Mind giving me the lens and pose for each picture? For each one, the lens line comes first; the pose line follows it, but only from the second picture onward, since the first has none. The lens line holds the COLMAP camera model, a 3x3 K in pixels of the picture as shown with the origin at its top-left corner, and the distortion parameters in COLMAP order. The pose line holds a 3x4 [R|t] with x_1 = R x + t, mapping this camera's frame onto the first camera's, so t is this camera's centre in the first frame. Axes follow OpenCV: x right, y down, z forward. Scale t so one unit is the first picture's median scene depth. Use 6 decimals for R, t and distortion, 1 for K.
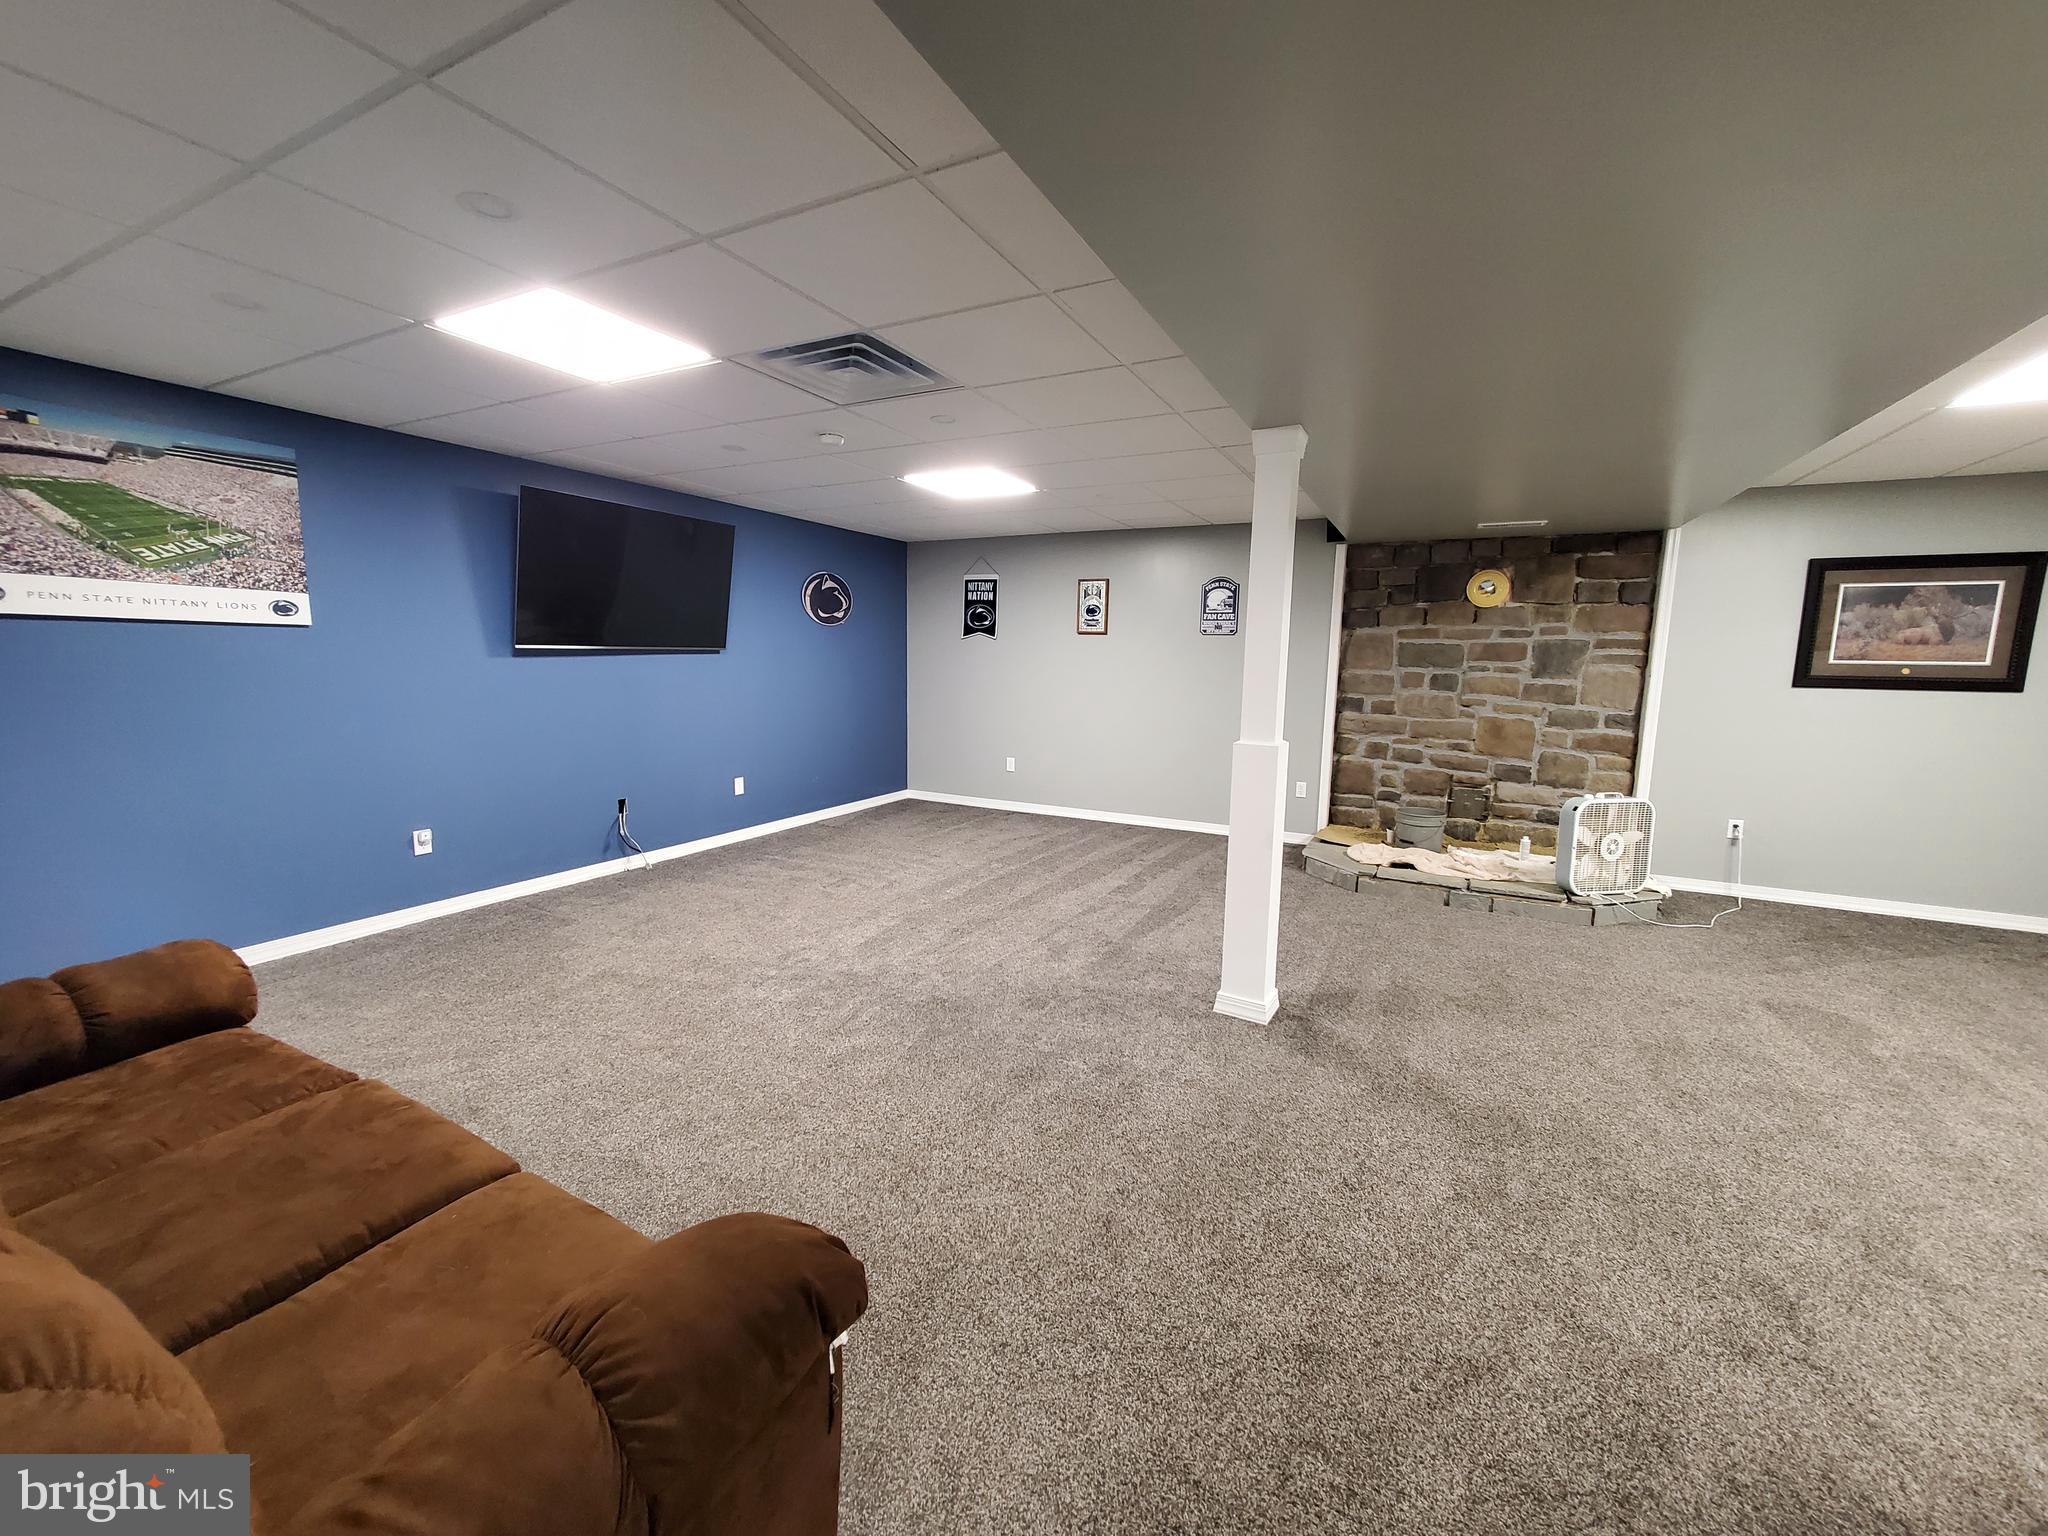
lens RADIAL K [[811.7, 0, 1017.4], [0, 811.7, 764.8], [0, 0, 1]] dist [0.009248, -0.006595]
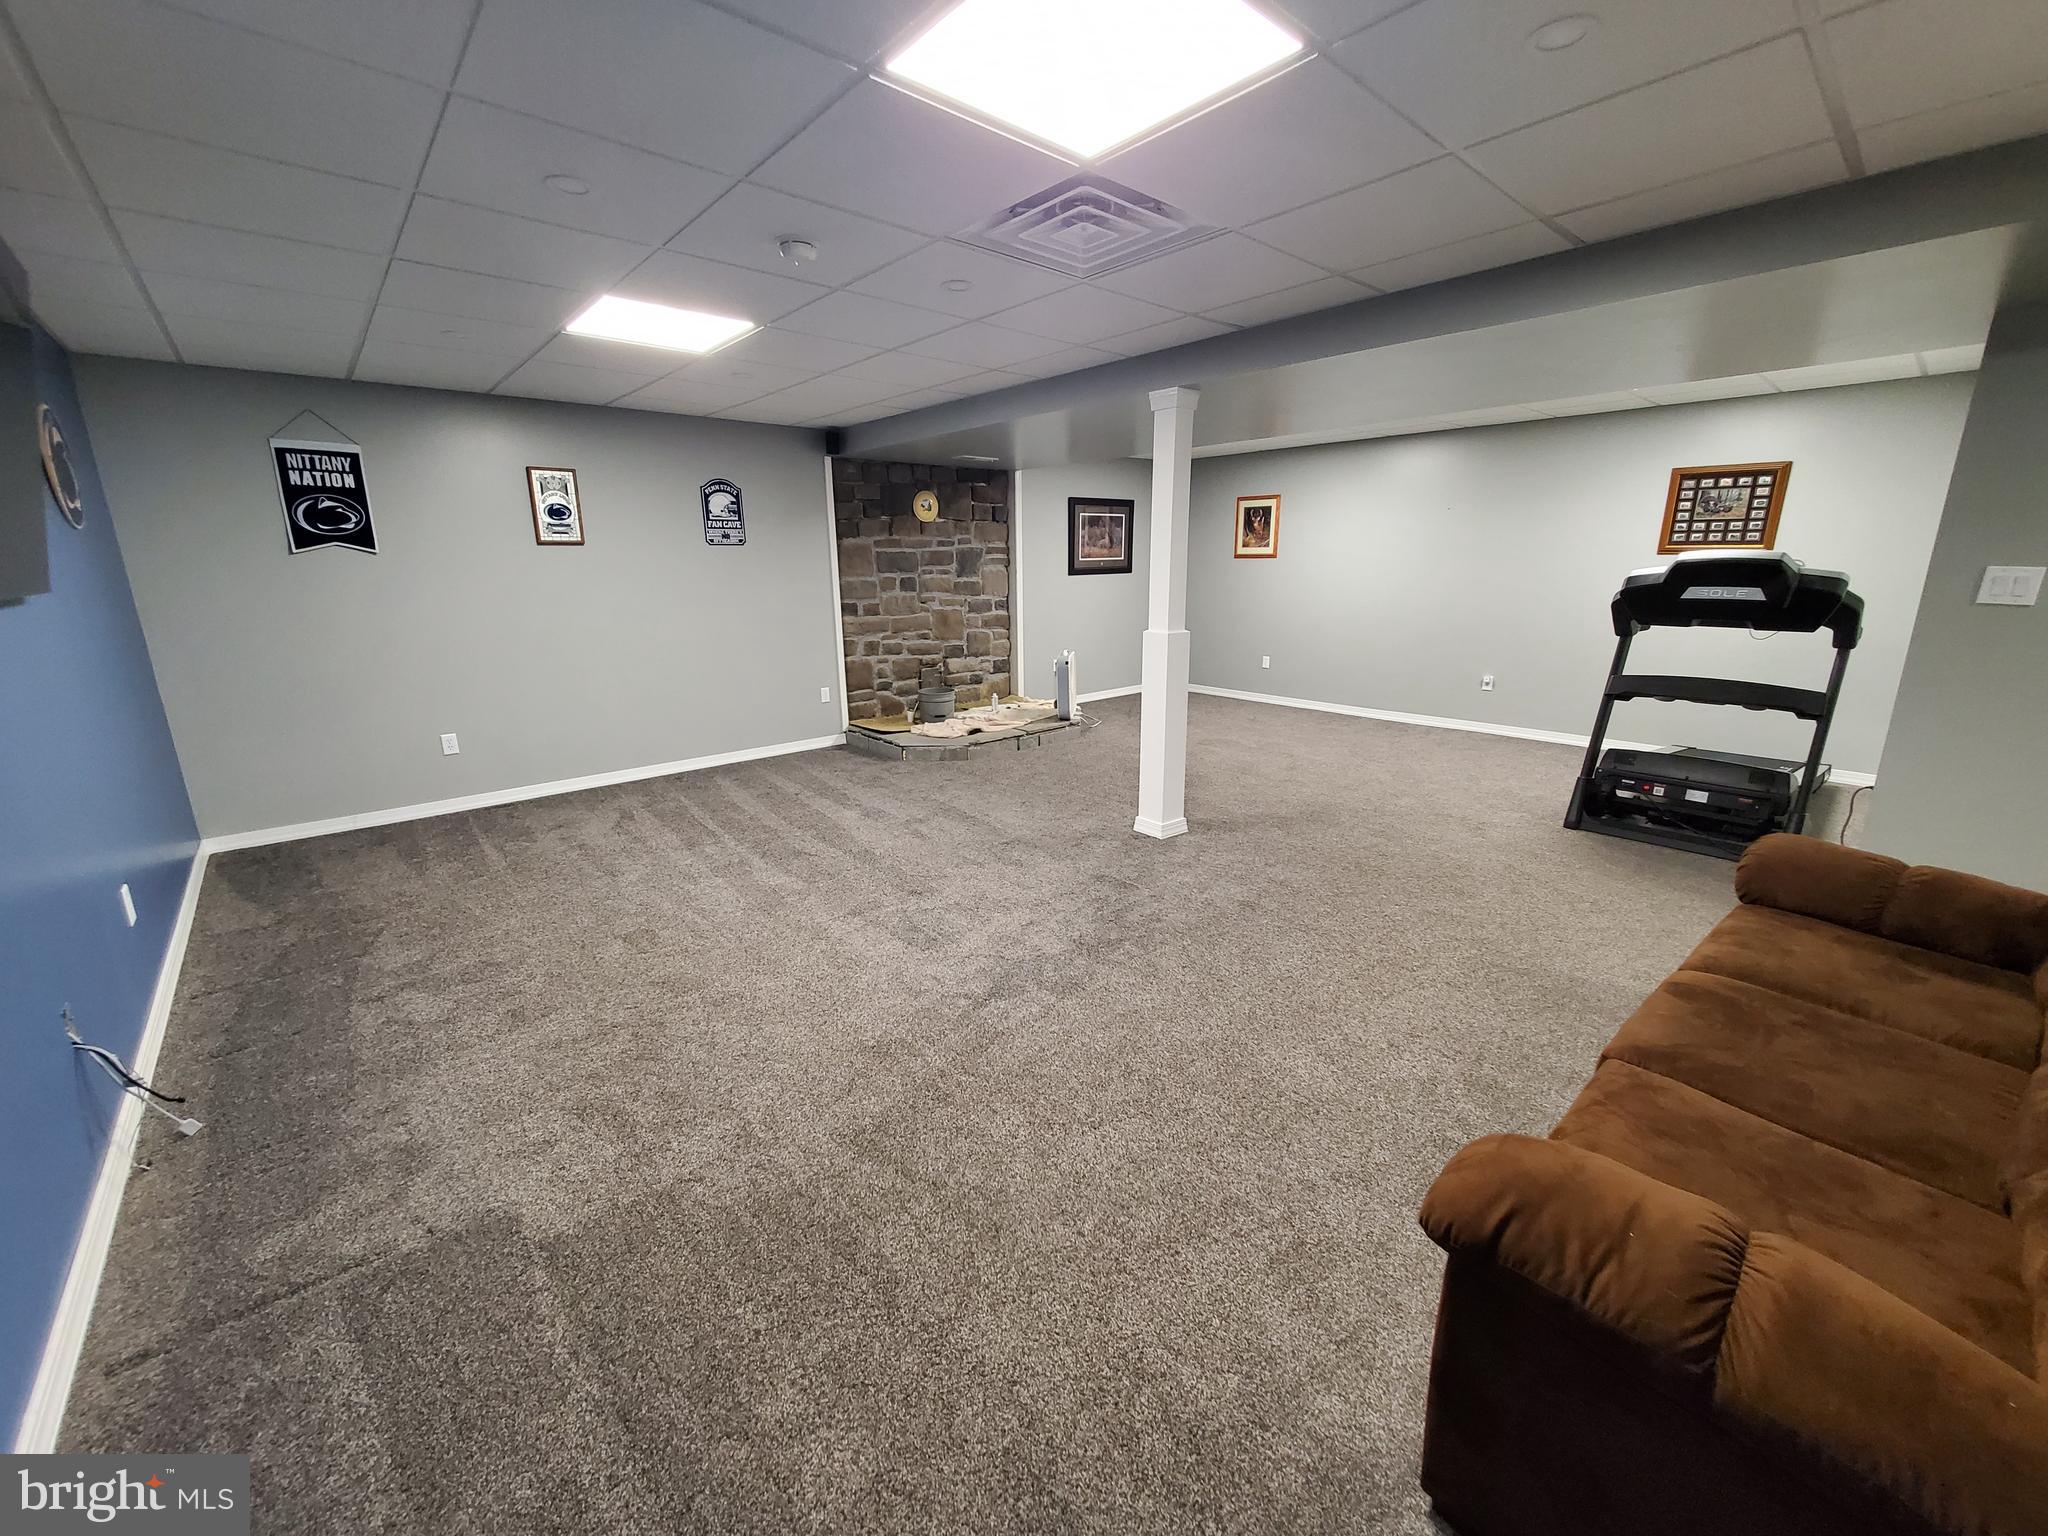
lens RADIAL K [[811.7, 0, 1017.4], [0, 811.7, 764.8], [0, 0, 1]] dist [0.009248, -0.006595]
pose [[0.356875, -0.250933, 0.899818, -0.580855], [0.145397, 0.966428, 0.211843, -0.074762], [-0.922768, 0.055230, 0.381378, 0.405143]]
